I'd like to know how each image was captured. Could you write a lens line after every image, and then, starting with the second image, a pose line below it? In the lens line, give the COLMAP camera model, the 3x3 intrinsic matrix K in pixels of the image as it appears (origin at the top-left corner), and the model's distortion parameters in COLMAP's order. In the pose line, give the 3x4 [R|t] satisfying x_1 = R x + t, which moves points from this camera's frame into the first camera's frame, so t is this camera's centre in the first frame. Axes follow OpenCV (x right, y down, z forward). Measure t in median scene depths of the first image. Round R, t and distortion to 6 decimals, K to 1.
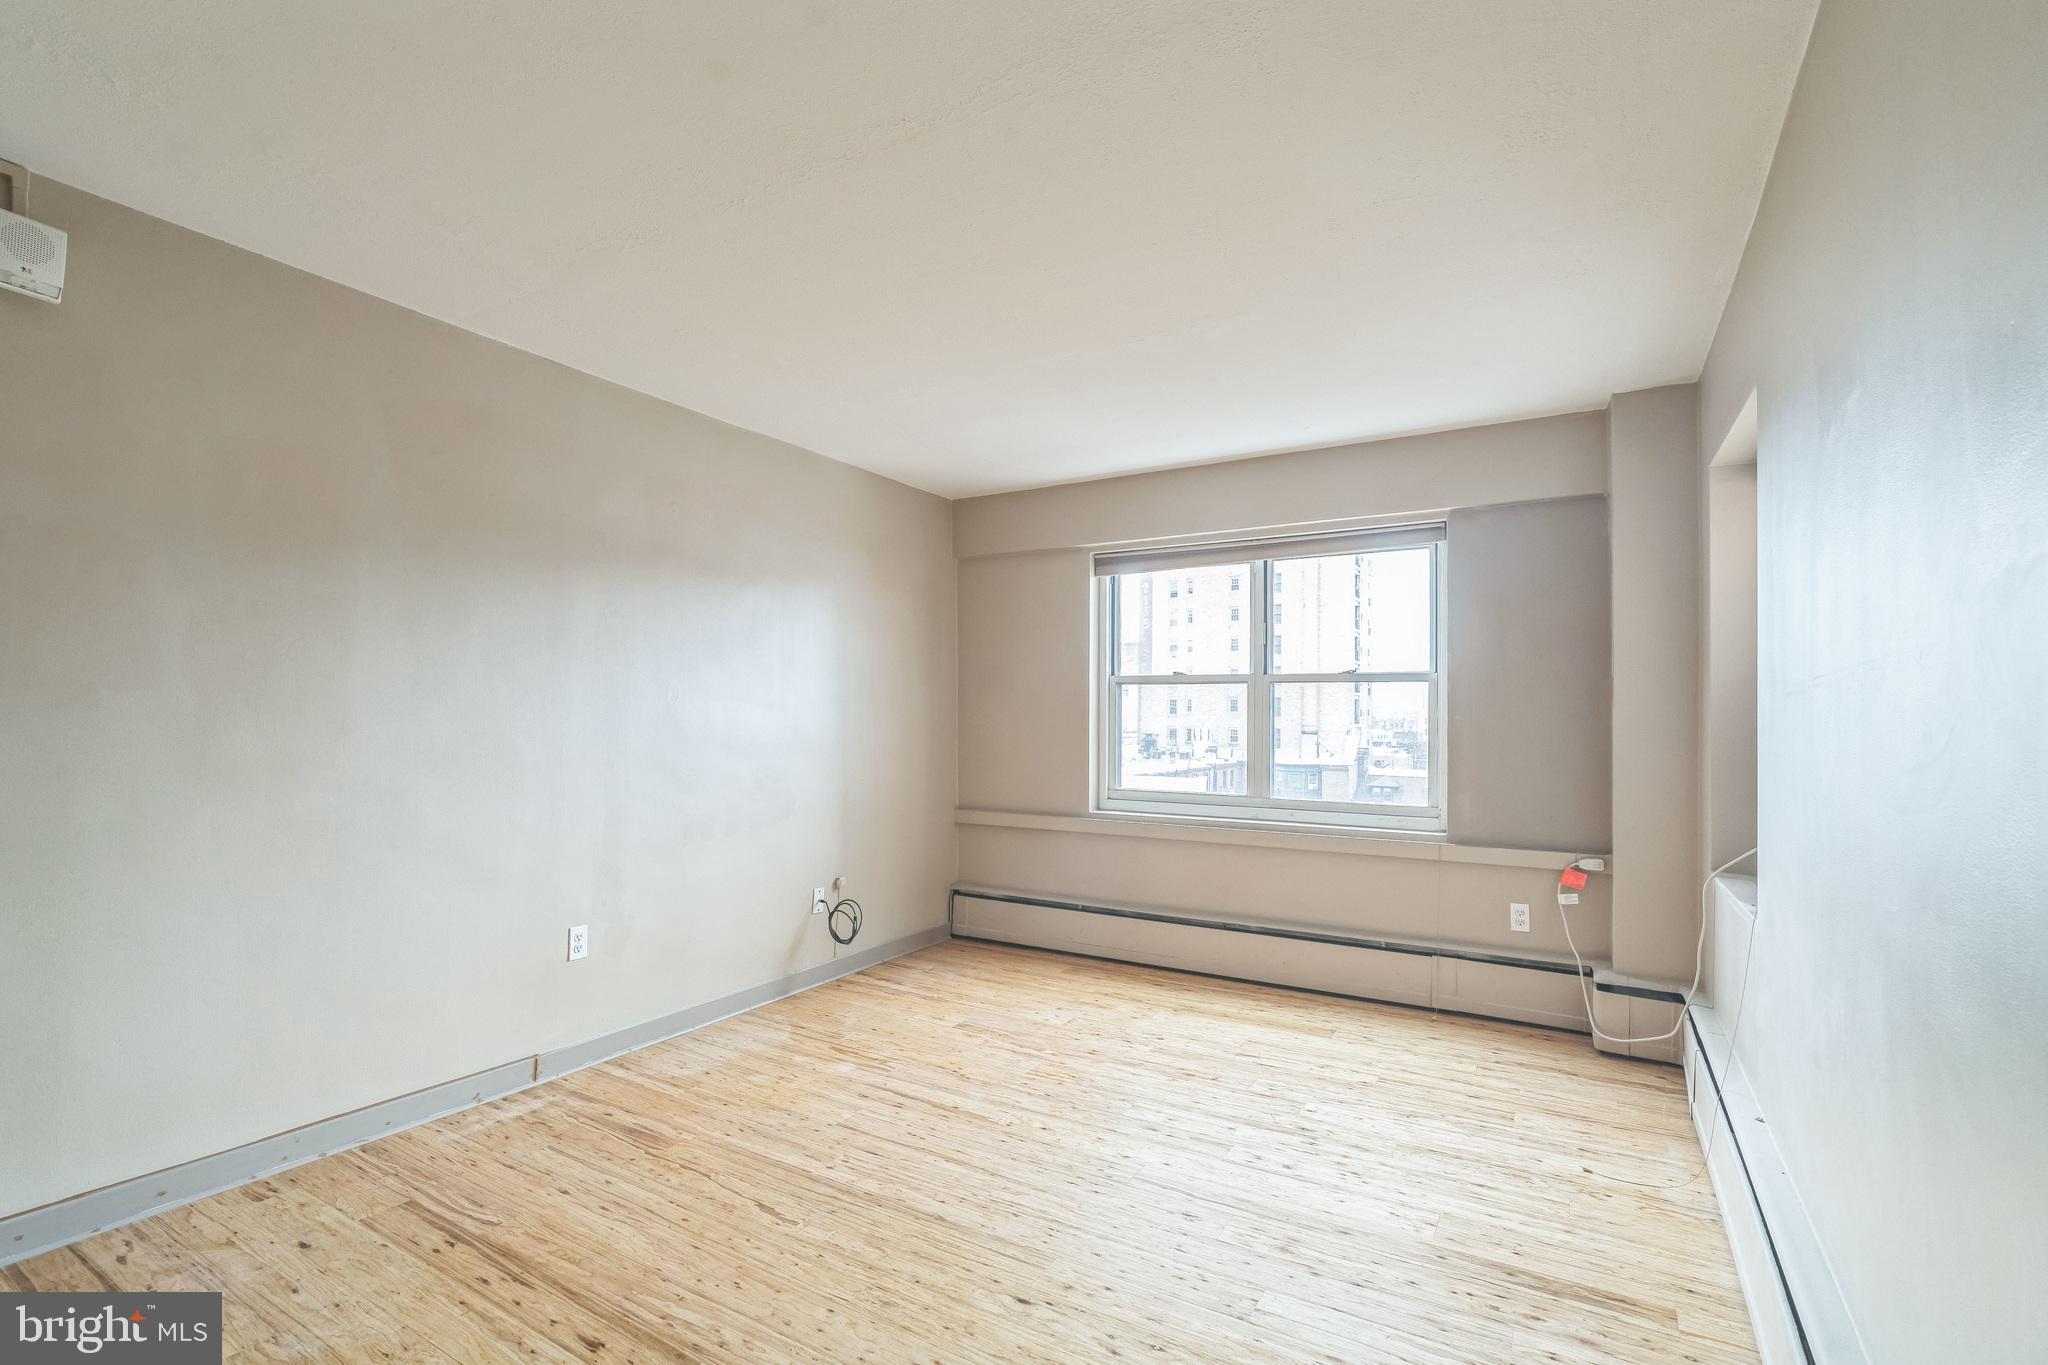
lens RADIAL K [[936.9, 0, 1016.3], [0, 936.9, 682.6], [0, 0, 1]] dist [-0.010986, 0.006745]
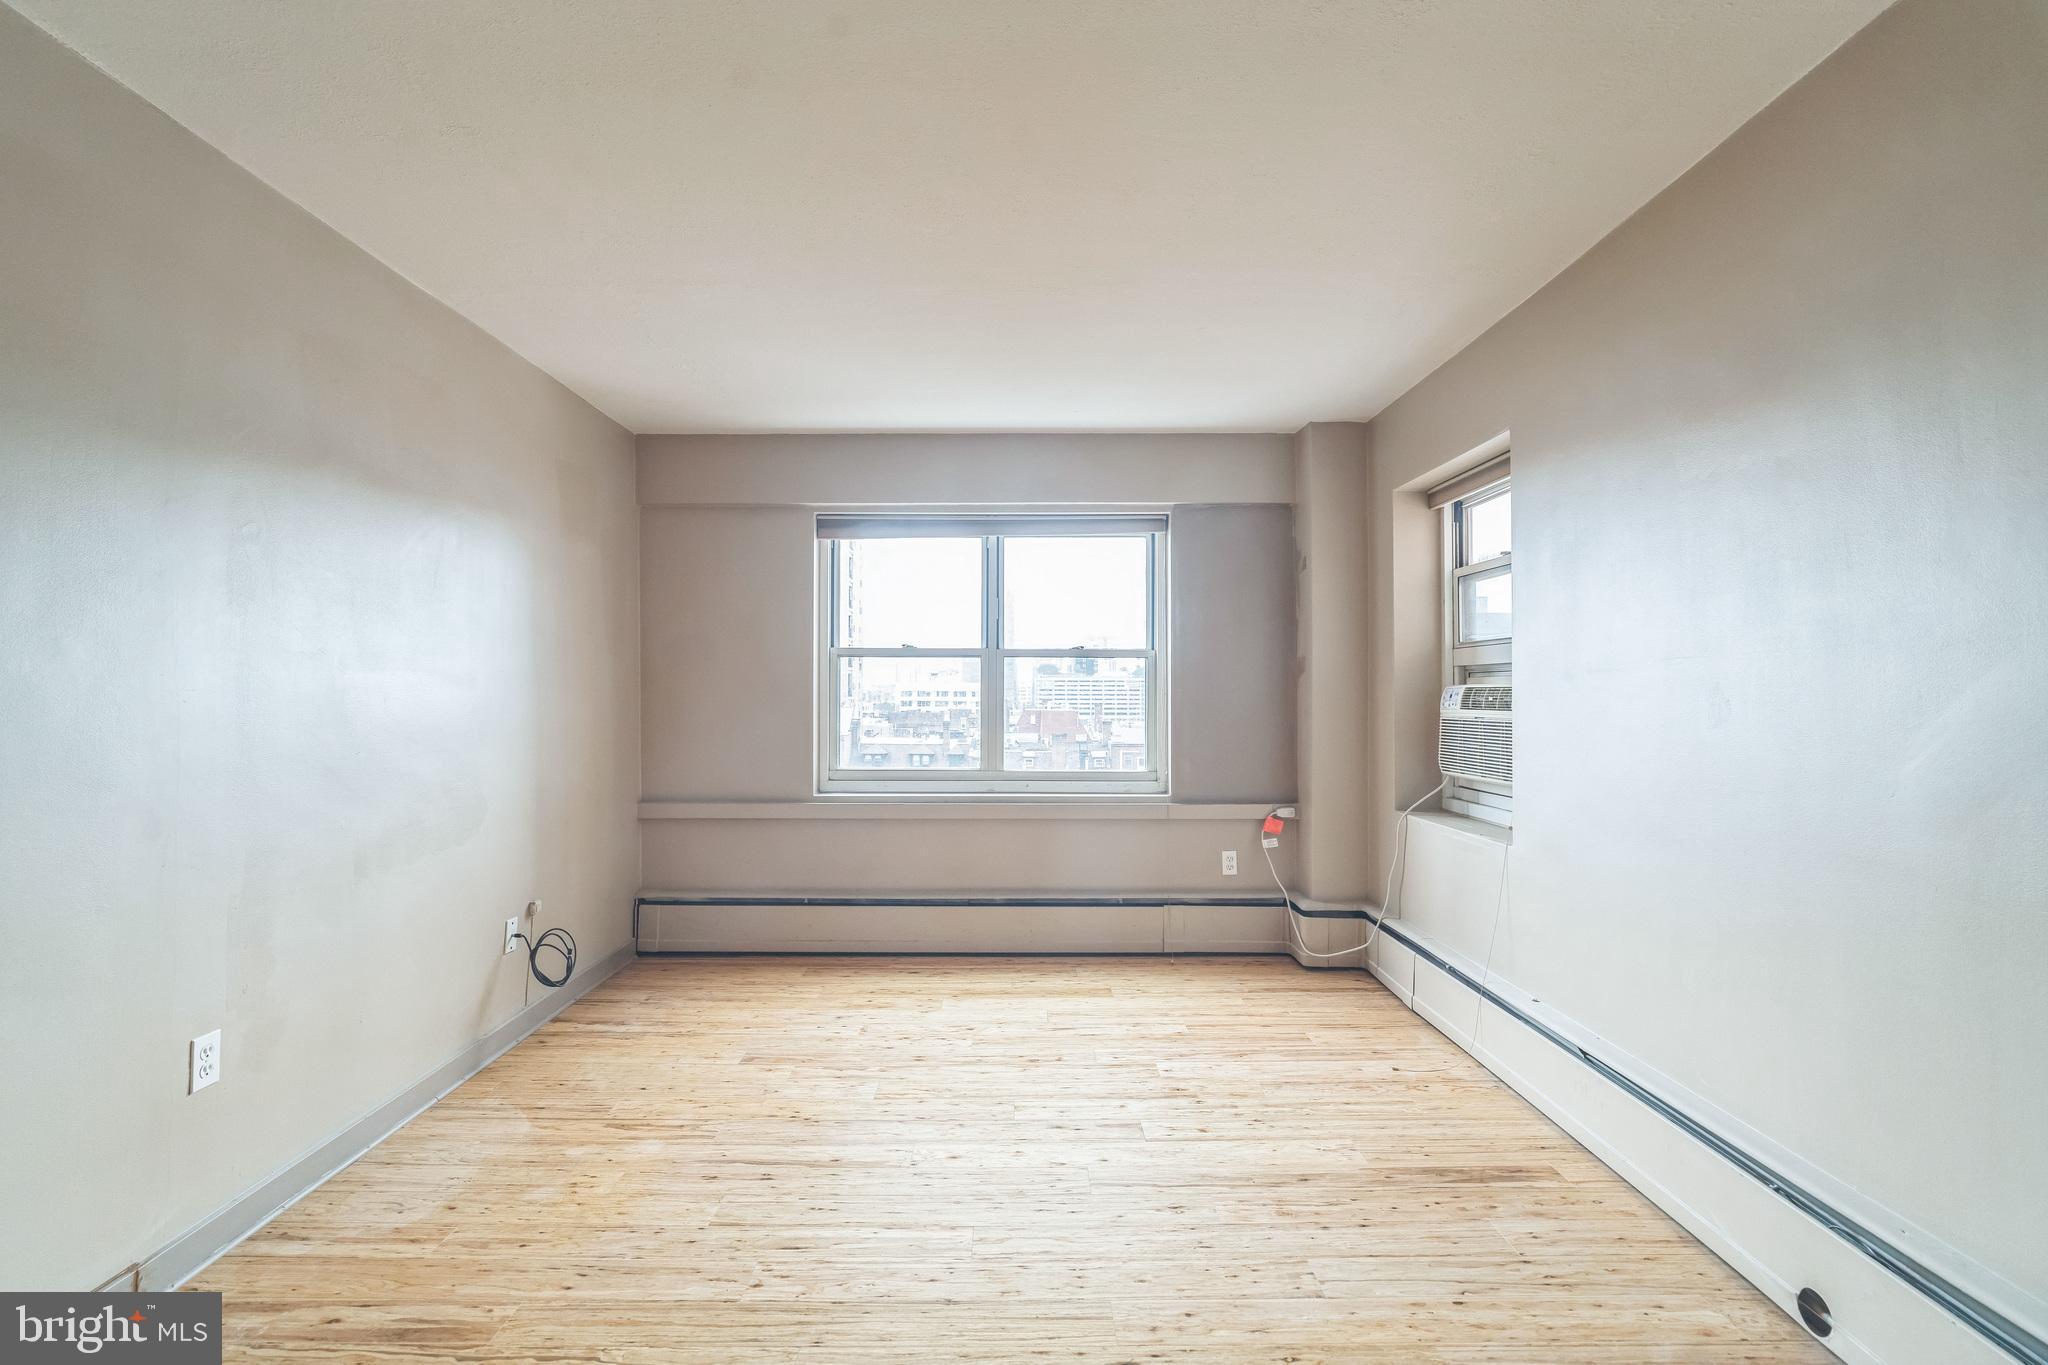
lens RADIAL K [[911.1, 0, 1020.5], [0, 911.1, 659.2], [0, 0, 1]] dist [-0.012095, 0.006302]
pose [[0.854530, 0.012005, 0.519263, -0.295442], [-0.013158, 0.999912, -0.001463, 0.004746], [-0.519235, -0.005583, 0.854614, 0.188445]]
